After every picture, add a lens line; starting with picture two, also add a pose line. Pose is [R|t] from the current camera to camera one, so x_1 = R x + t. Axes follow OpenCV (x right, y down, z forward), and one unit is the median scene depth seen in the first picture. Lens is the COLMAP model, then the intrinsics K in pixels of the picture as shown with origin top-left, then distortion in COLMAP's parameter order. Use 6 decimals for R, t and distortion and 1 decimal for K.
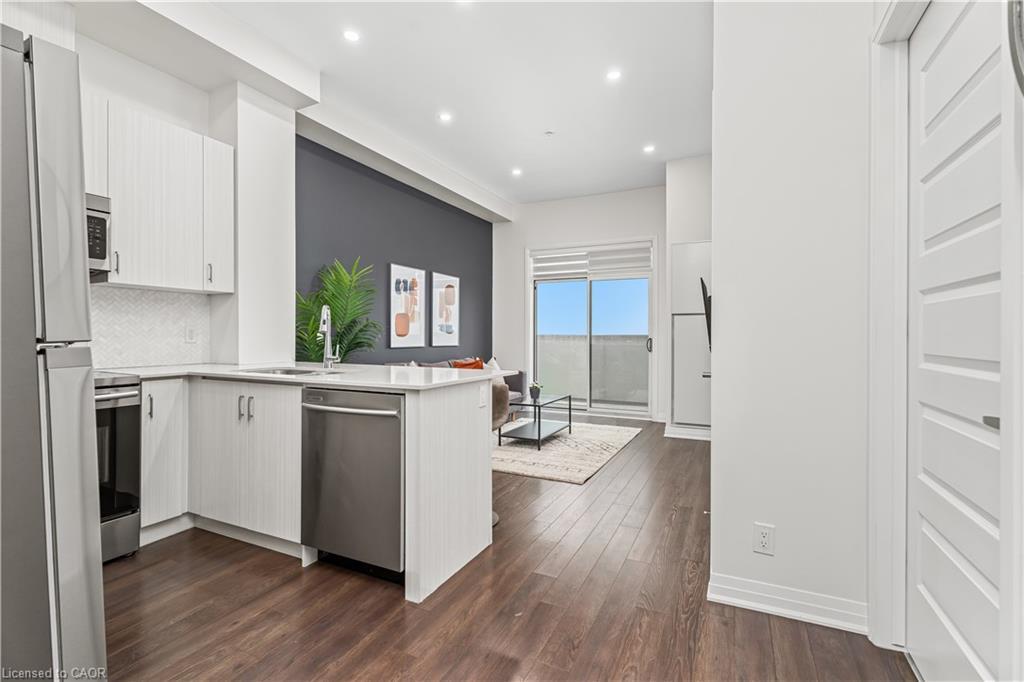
lens RADIAL K [[459.0, 0, 508.6], [0, 459.0, 339.0], [0, 0, 1]] dist [-0.001630, 0.002493]
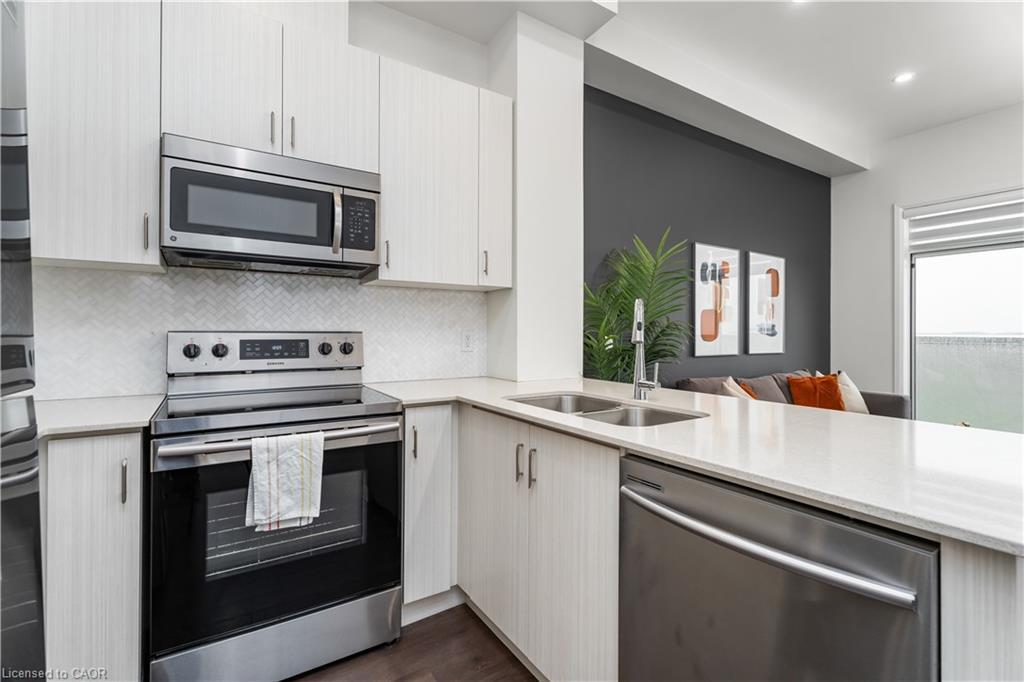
lens RADIAL K [[459.0, 0, 512.5], [0, 459.0, 333.2], [0, 0, 1]] dist [-0.001630, 0.002493]
pose [[0.855522, 0.000757, -0.517766, -0.145797], [-0.004400, 0.999973, -0.005809, -0.014577], [0.517747, 0.007248, 0.855503, 0.249977]]
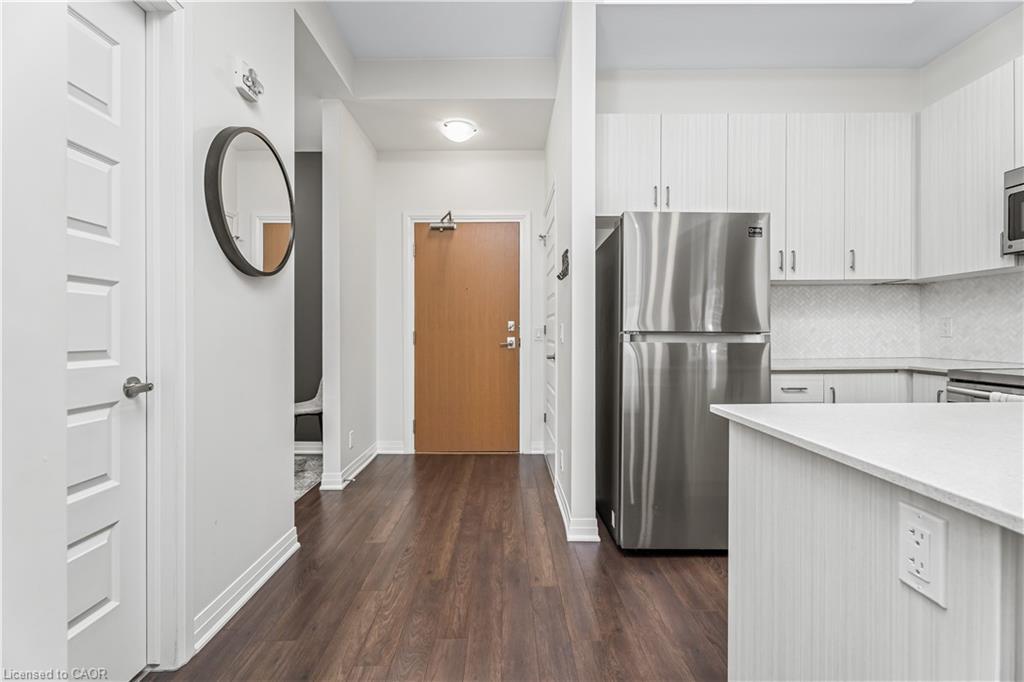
lens RADIAL K [[459.0, 0, 511.2], [0, 459.0, 333.4], [0, 0, 1]] dist [-0.001630, 0.002493]
pose [[-0.890475, 0.004486, -0.455010, 0.147317], [0.001438, 0.999974, 0.007045, -0.000727], [0.455030, 0.005619, -0.890458, 0.622441]]
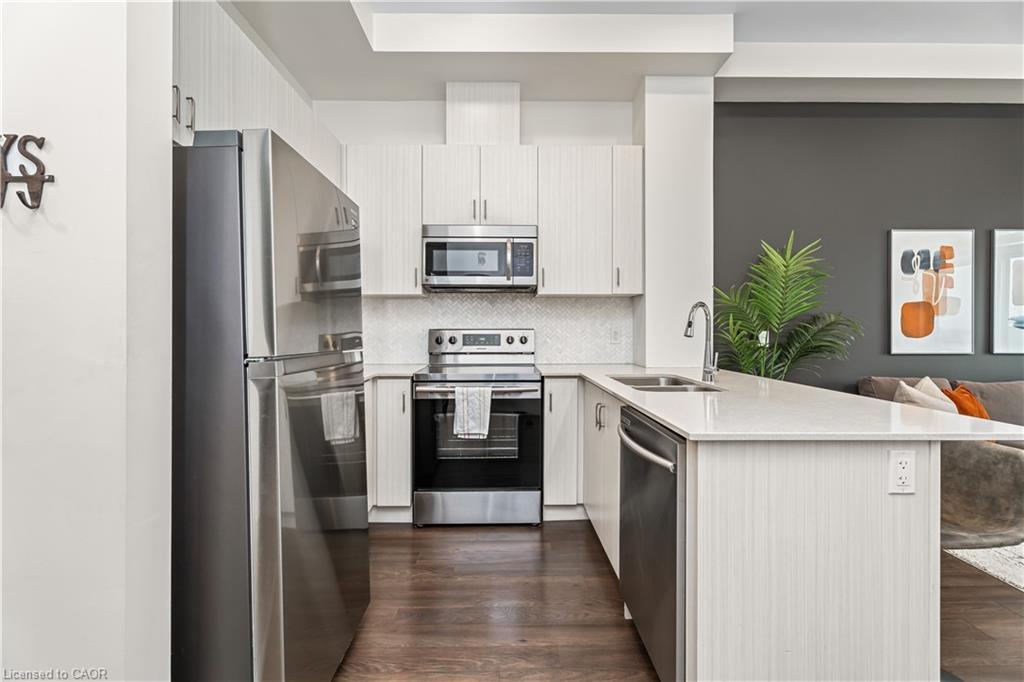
lens RADIAL K [[459.0, 0, 513.4], [0, 459.0, 331.3], [0, 0, 1]] dist [-0.001630, 0.002493]
pose [[0.457643, 0.002523, -0.889132, 0.106843], [-0.003650, 0.999993, 0.000959, -0.015084], [0.889128, 0.002806, 0.457649, 0.222828]]
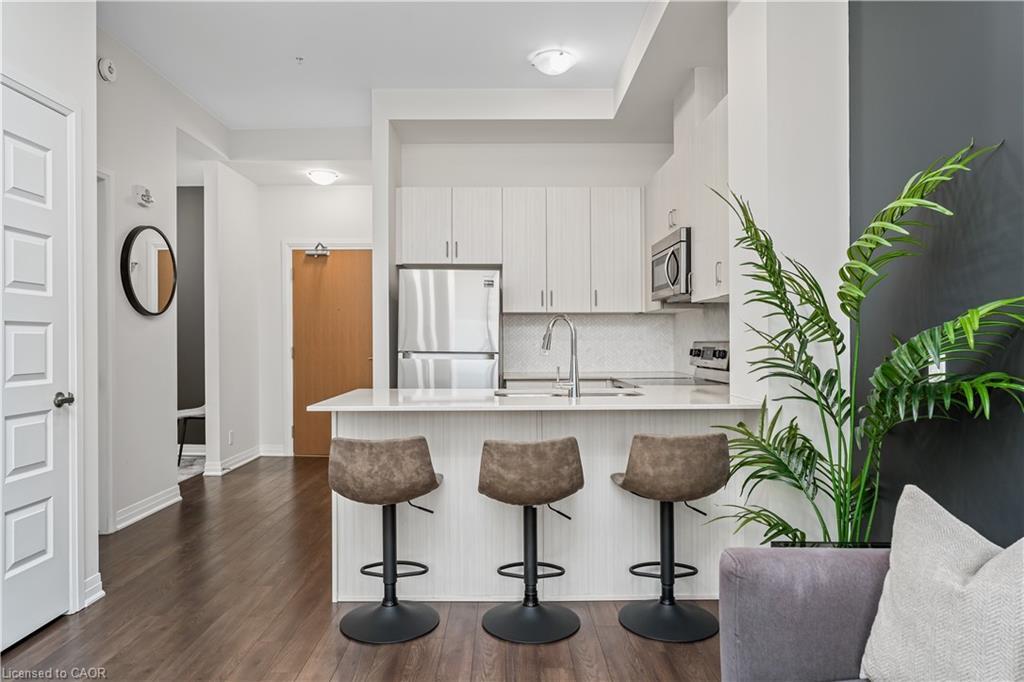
lens RADIAL K [[646.1, 0, 509.2], [0, 646.1, 345.9], [0, 0, 1]] dist [-0.010963, 0.013262]
pose [[-0.892552, 0.003396, -0.450931, 0.118277], [-0.003128, 0.999901, 0.013723, -0.023523], [0.450933, 0.013659, -0.892453, 1.264663]]
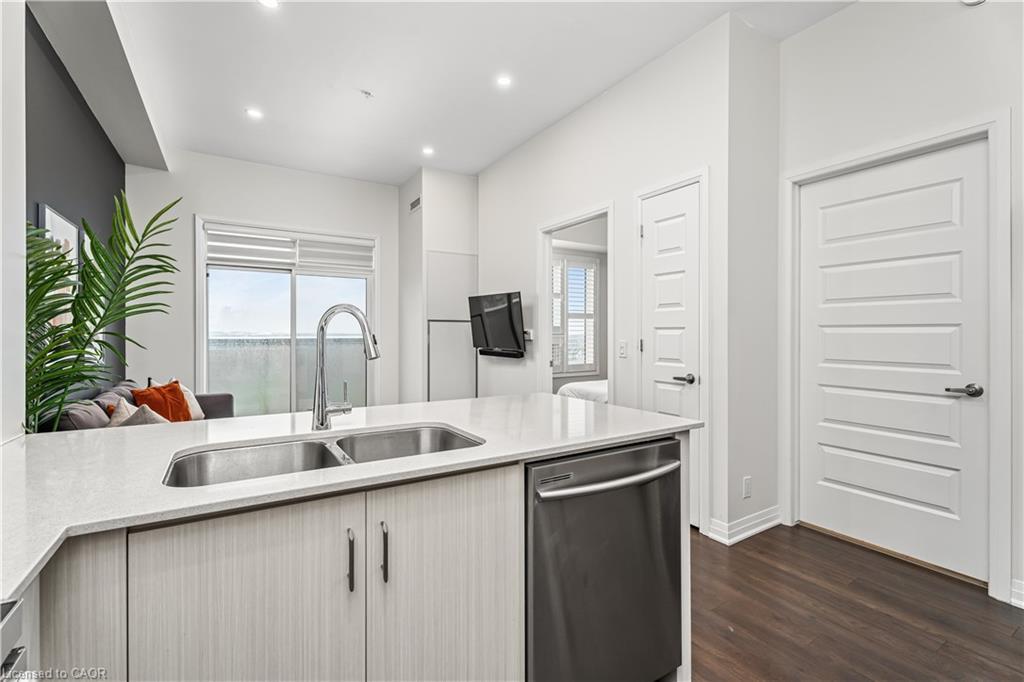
lens RADIAL K [[459.0, 0, 508.3], [0, 459.0, 334.9], [0, 0, 1]] dist [-0.001630, 0.002493]
pose [[0.534166, -0.004754, 0.845366, -0.476363], [0.006253, 0.999979, 0.001672, -0.026542], [-0.845356, 0.004392, 0.534185, 0.372839]]
